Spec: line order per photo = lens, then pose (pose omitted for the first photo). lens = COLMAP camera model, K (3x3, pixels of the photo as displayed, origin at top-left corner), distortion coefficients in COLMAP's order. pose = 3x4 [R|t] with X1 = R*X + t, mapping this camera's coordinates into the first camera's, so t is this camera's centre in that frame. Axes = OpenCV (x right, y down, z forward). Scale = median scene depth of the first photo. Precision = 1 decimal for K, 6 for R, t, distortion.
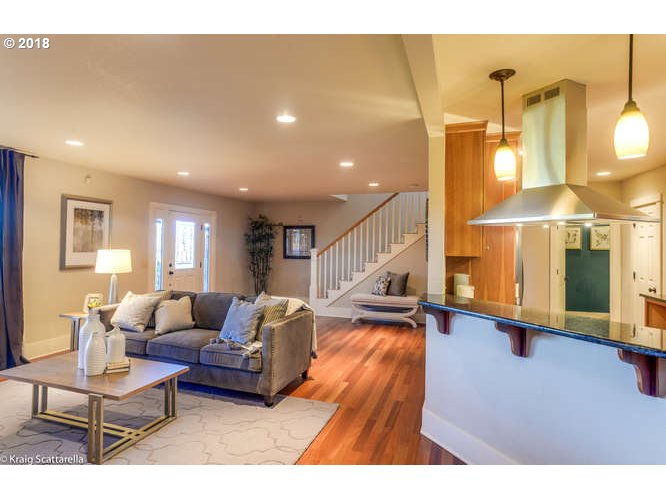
lens RADIAL K [[378.8, 0, 320.1], [0, 378.8, 242.9], [0, 0, 1]] dist [-0.029159, 0.005197]
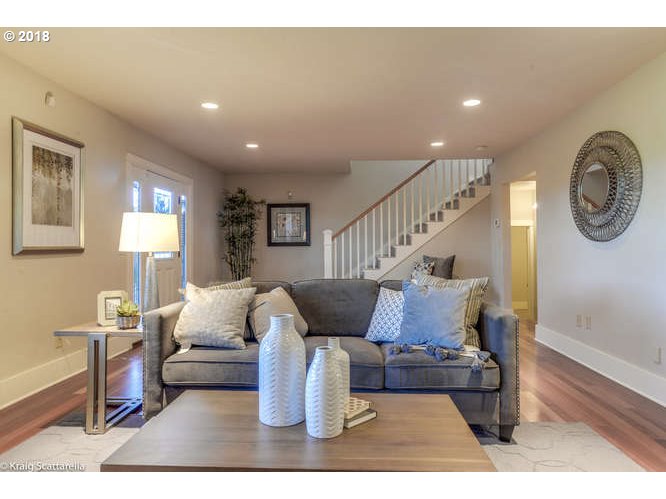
lens RADIAL K [[421.1, 0, 327.2], [0, 421.1, 244.9], [0, 0, 1]] dist [-0.014143, 0.008357]
pose [[0.957808, -0.016376, 0.286942, -0.311556], [0.013712, 0.999842, 0.011290, 0.042058], [-0.287082, -0.006880, 0.957881, 0.198896]]
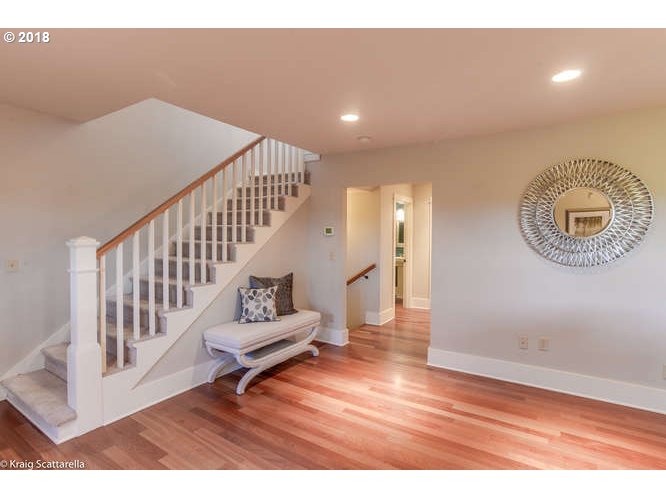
lens RADIAL K [[342.6, 0, 335.3], [0, 342.6, 247.4], [0, 0, 1]] dist [-0.001860, 0.000371]
pose [[0.196427, -0.039872, 0.979707, -0.313193], [-0.015627, 0.998919, 0.043787, 0.010369], [-0.980394, -0.023911, 0.195591, 0.849371]]
